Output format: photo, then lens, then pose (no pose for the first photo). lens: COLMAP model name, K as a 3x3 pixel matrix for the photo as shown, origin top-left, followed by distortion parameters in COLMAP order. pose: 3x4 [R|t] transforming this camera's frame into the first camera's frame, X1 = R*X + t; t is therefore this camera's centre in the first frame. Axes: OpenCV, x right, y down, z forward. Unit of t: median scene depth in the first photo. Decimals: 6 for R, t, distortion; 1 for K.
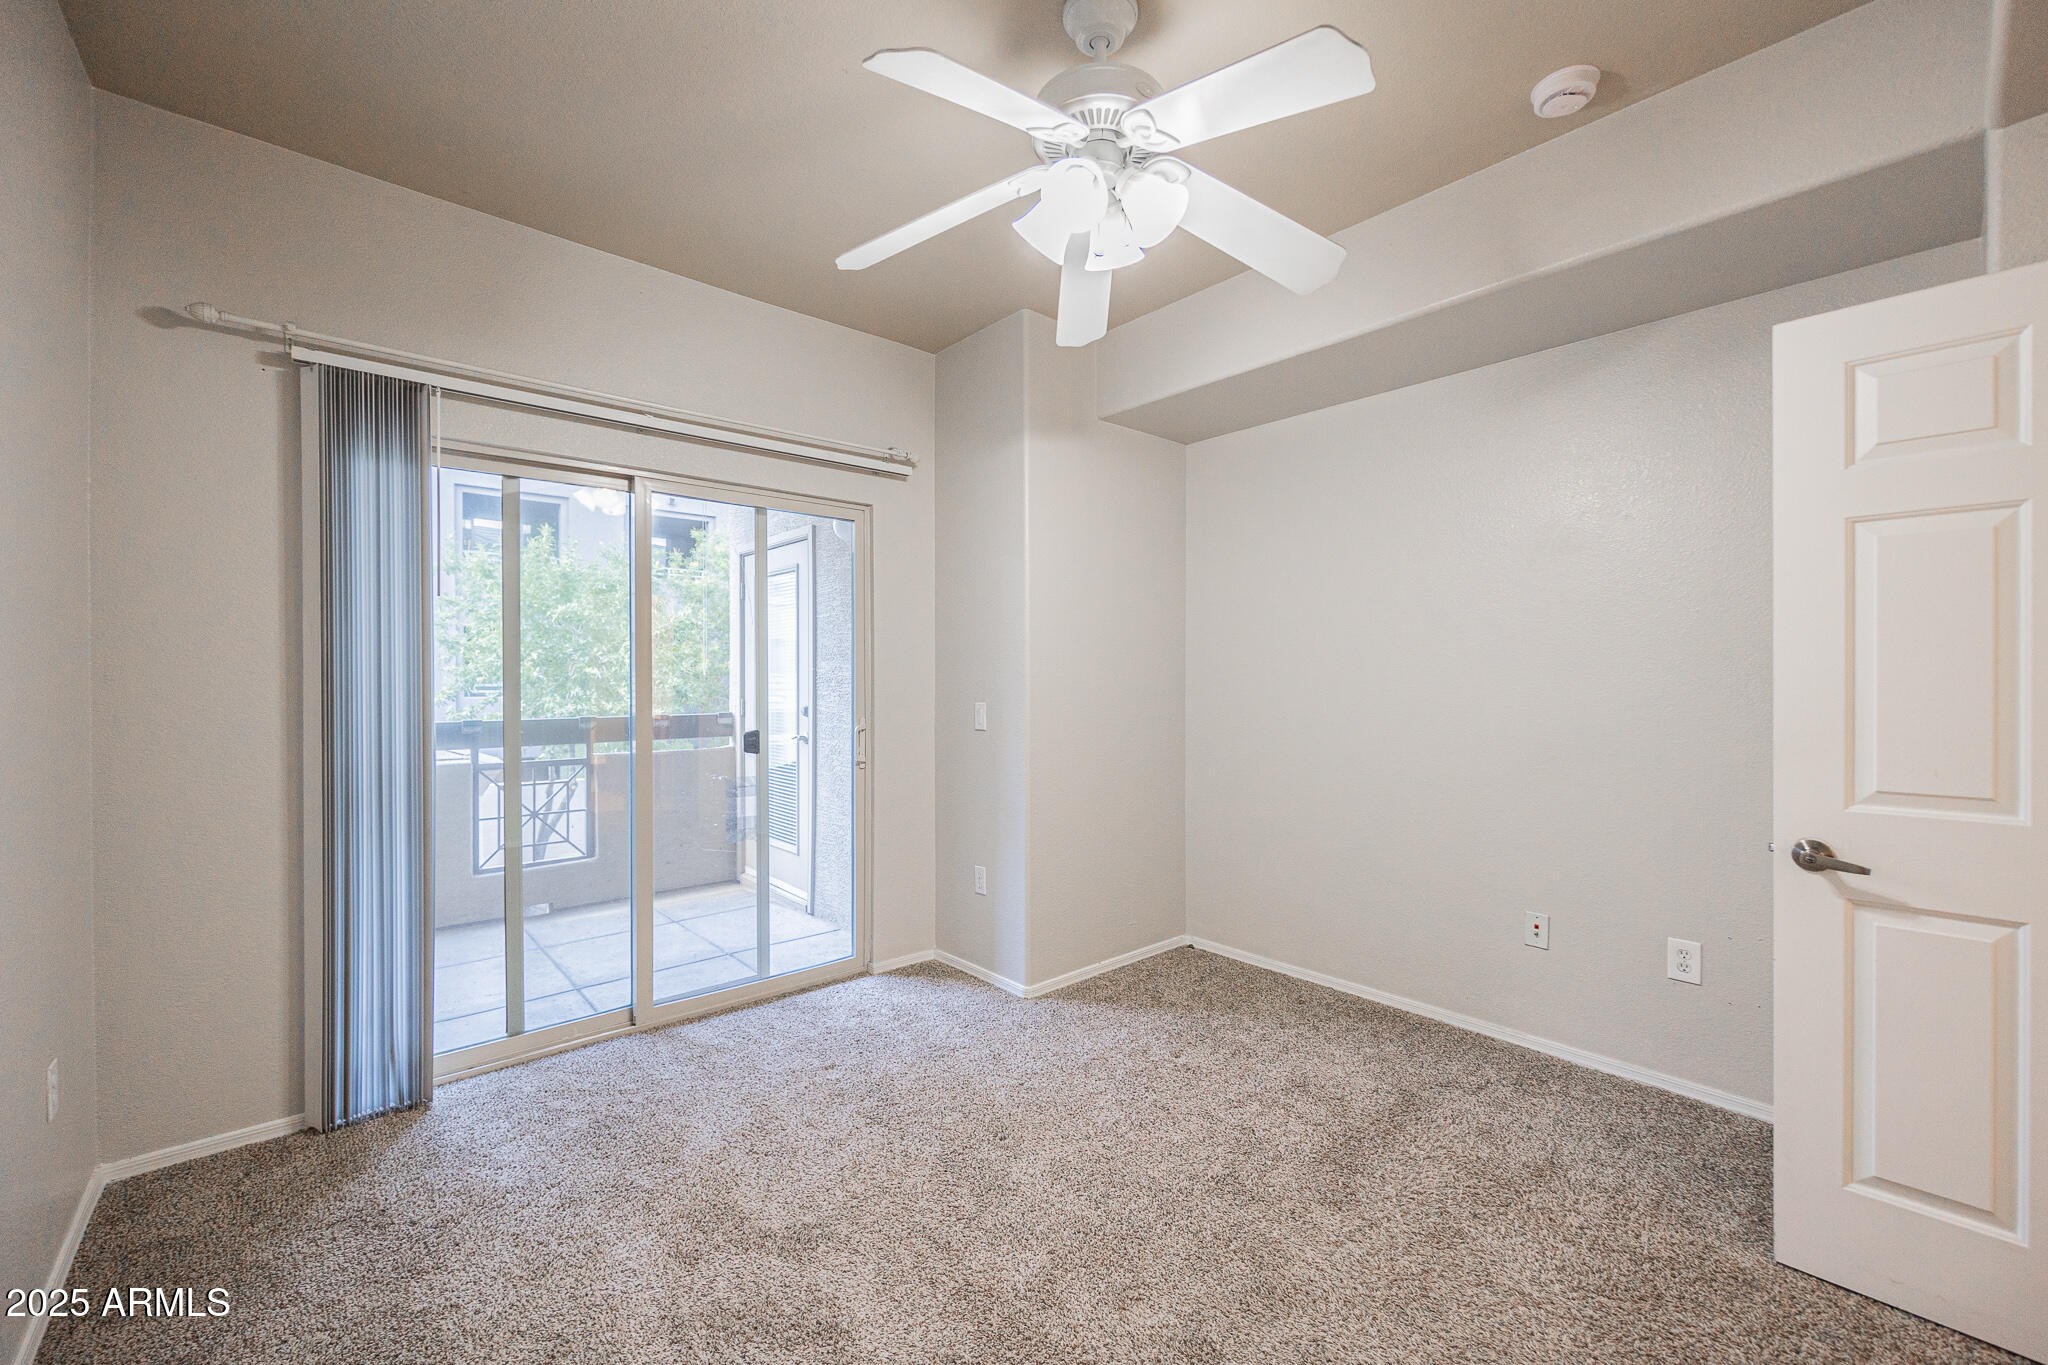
lens RADIAL K [[836.2, 0, 1020.8], [0, 836.2, 676.1], [0, 0, 1]] dist [0.012444, -0.000031]
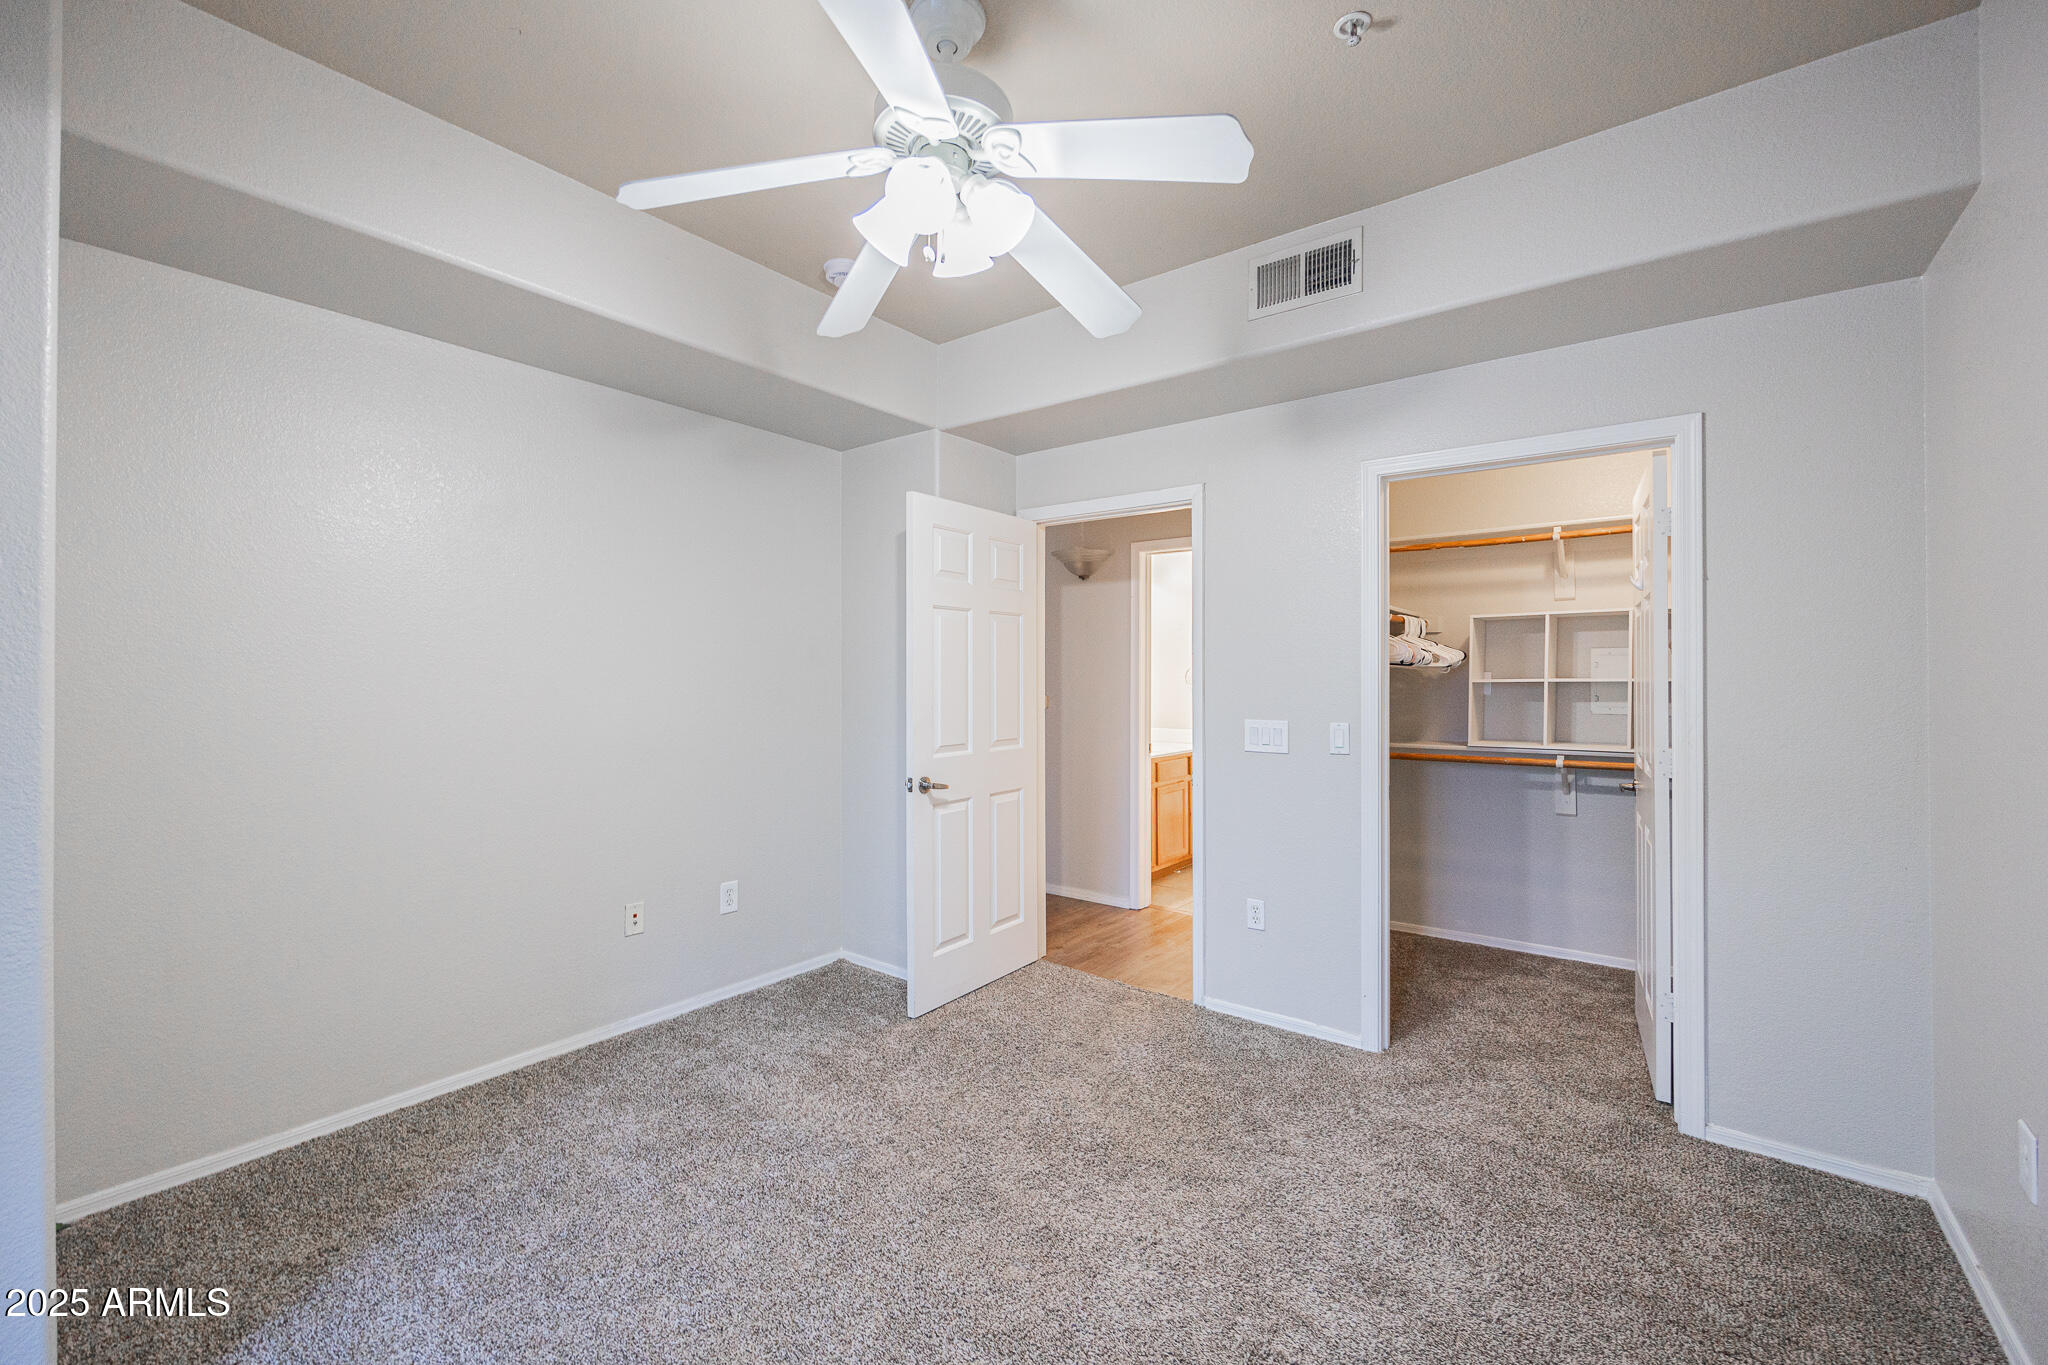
lens RADIAL K [[836.2, 0, 1020.8], [0, 836.2, 676.1], [0, 0, 1]] dist [0.012444, -0.000031]
pose [[-0.186134, 0.005448, 0.982509, -0.748932], [0.002729, 0.999984, -0.005028, -0.013406], [-0.982521, 0.001745, -0.186146, 0.941830]]
